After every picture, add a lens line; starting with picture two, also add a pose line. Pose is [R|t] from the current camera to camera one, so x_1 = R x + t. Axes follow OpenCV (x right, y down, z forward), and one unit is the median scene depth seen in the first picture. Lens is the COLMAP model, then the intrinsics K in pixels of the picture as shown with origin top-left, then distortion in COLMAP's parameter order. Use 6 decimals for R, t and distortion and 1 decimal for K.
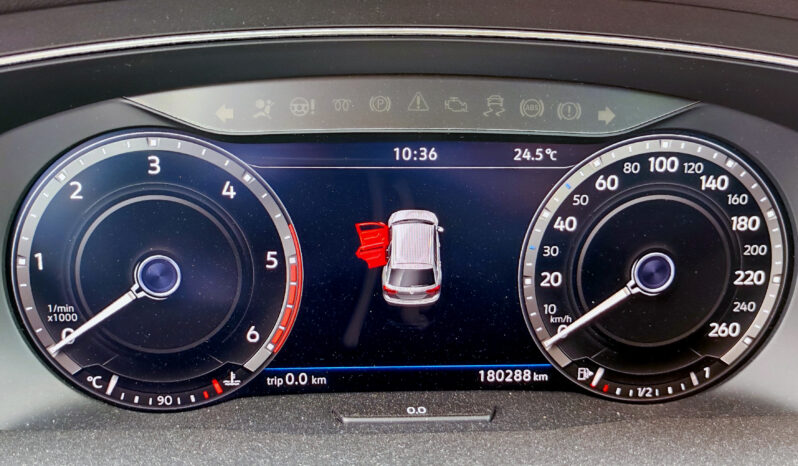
lens RADIAL K [[398.3, 0, 399.0], [0, 398.3, 233.0], [0, 0, 1]] dist [-0.013306, 0.000200]
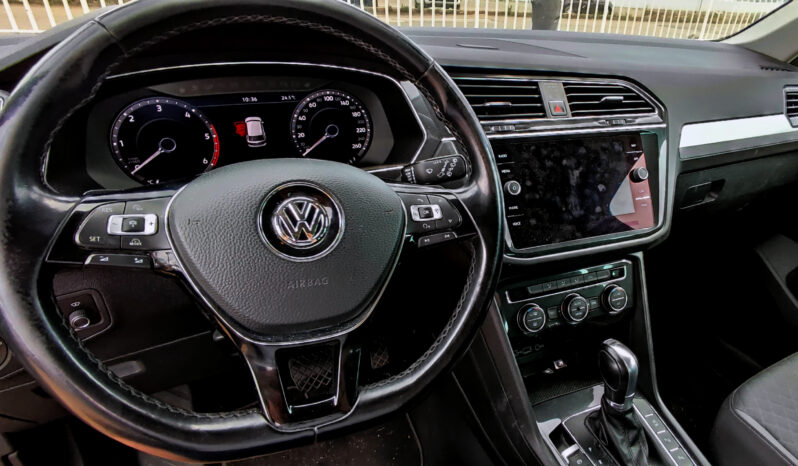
lens RADIAL K [[343.4, 0, 399.0], [0, 343.4, 233.0], [0, 0, 1]] dist [-0.002282, -0.000001]
pose [[0.922813, -0.175037, 0.343187, 0.014169], [0.011833, 0.903281, 0.428887, -0.384757], [-0.385065, -0.391721, 0.835631, -2.139328]]
